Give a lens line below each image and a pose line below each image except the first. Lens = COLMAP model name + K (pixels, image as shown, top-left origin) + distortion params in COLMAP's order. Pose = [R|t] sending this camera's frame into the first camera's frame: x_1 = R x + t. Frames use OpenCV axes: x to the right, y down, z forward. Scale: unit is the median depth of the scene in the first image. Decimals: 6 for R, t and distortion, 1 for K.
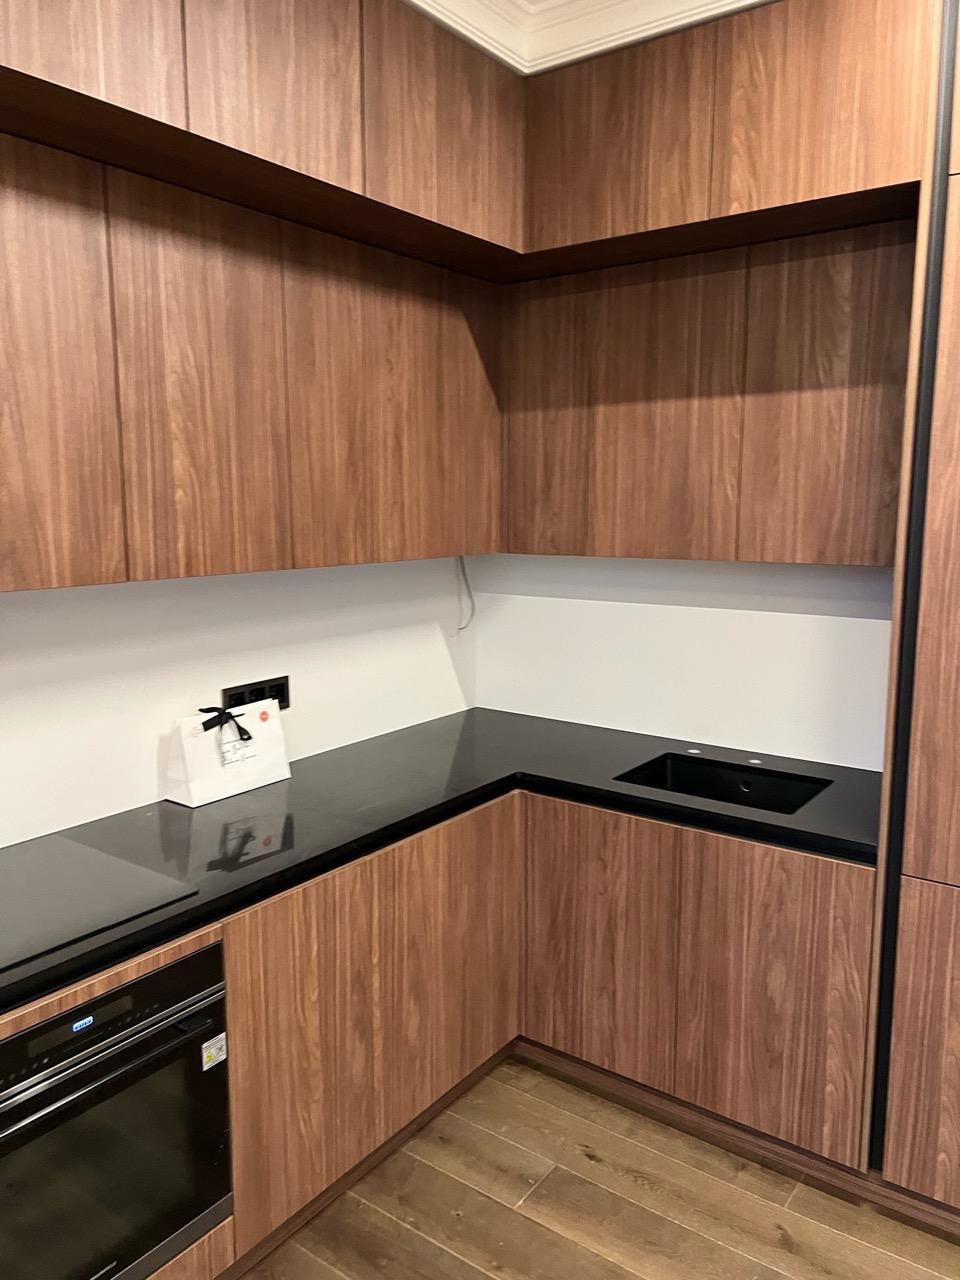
lens RADIAL K [[967.2, 0, 474.0], [0, 967.2, 646.6], [0, 0, 1]] dist [0.065485, -0.075094]
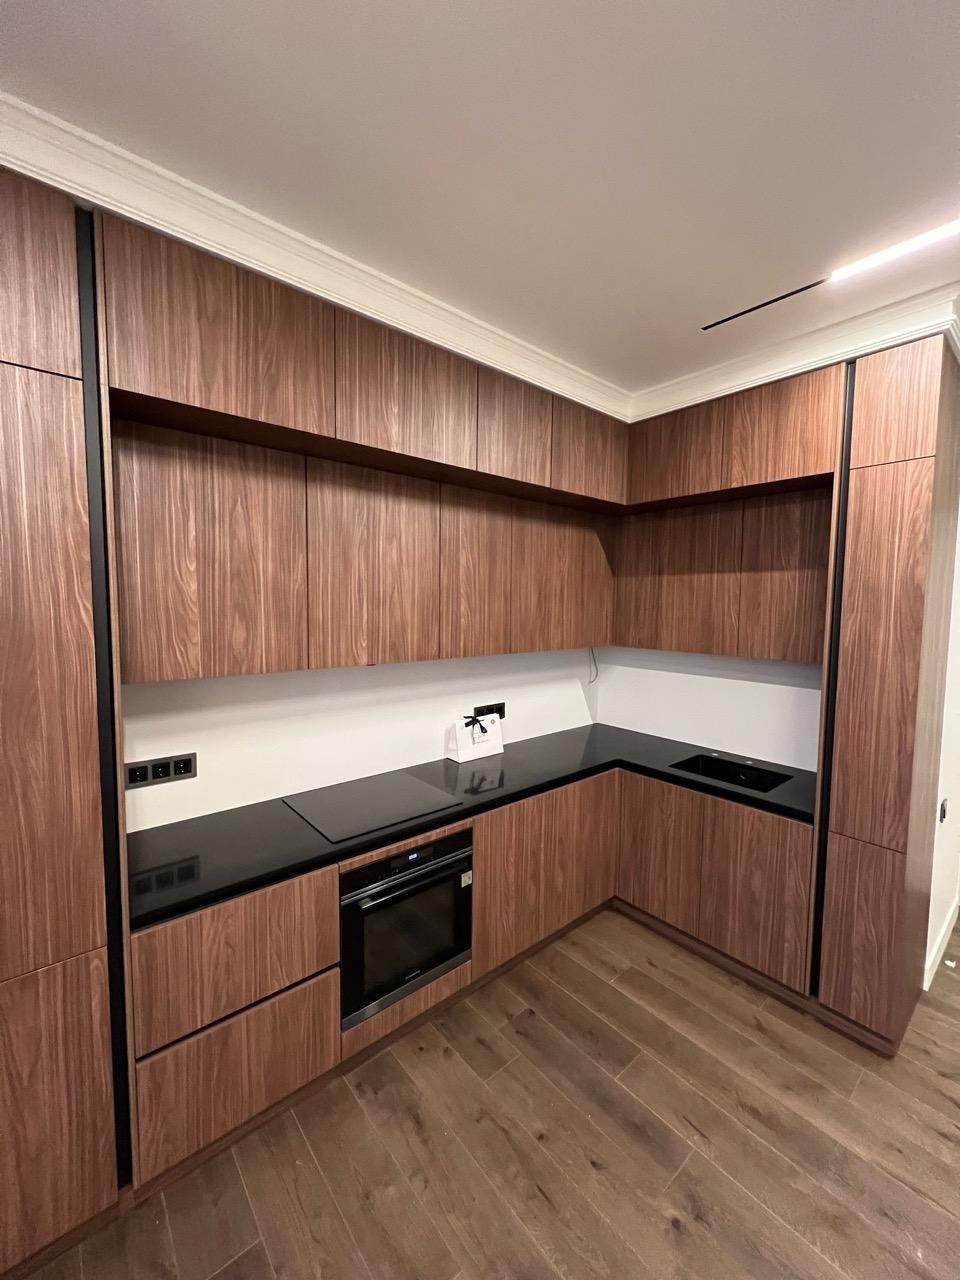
lens RADIAL K [[515.6, 0, 480.0], [0, 515.6, 640.0], [0, 0, 1]] dist [-0.000308, 0.000039]
pose [[0.973550, 0.027982, -0.226756, 0.004836], [-0.046211, 0.996076, -0.075485, -0.021900], [0.223754, 0.083967, 0.971022, -0.120246]]
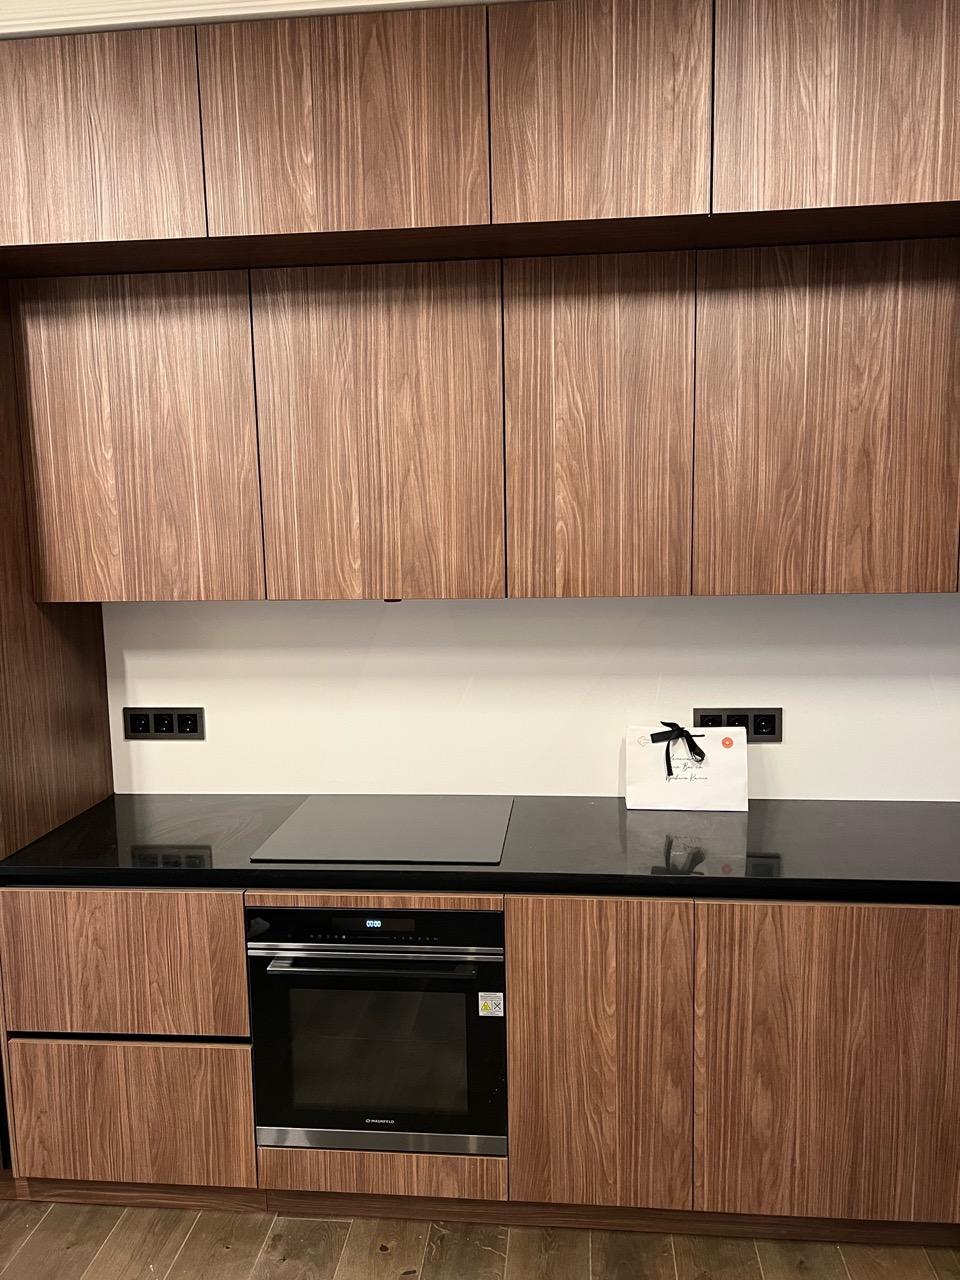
lens RADIAL K [[967.2, 0, 474.0], [0, 967.2, 646.6], [0, 0, 1]] dist [0.065485, -0.075094]
pose [[0.506522, 0.103678, -0.855971, 0.573051], [-0.113628, 0.992113, 0.052929, -0.056825], [0.854707, 0.070453, 0.514308, 0.303968]]
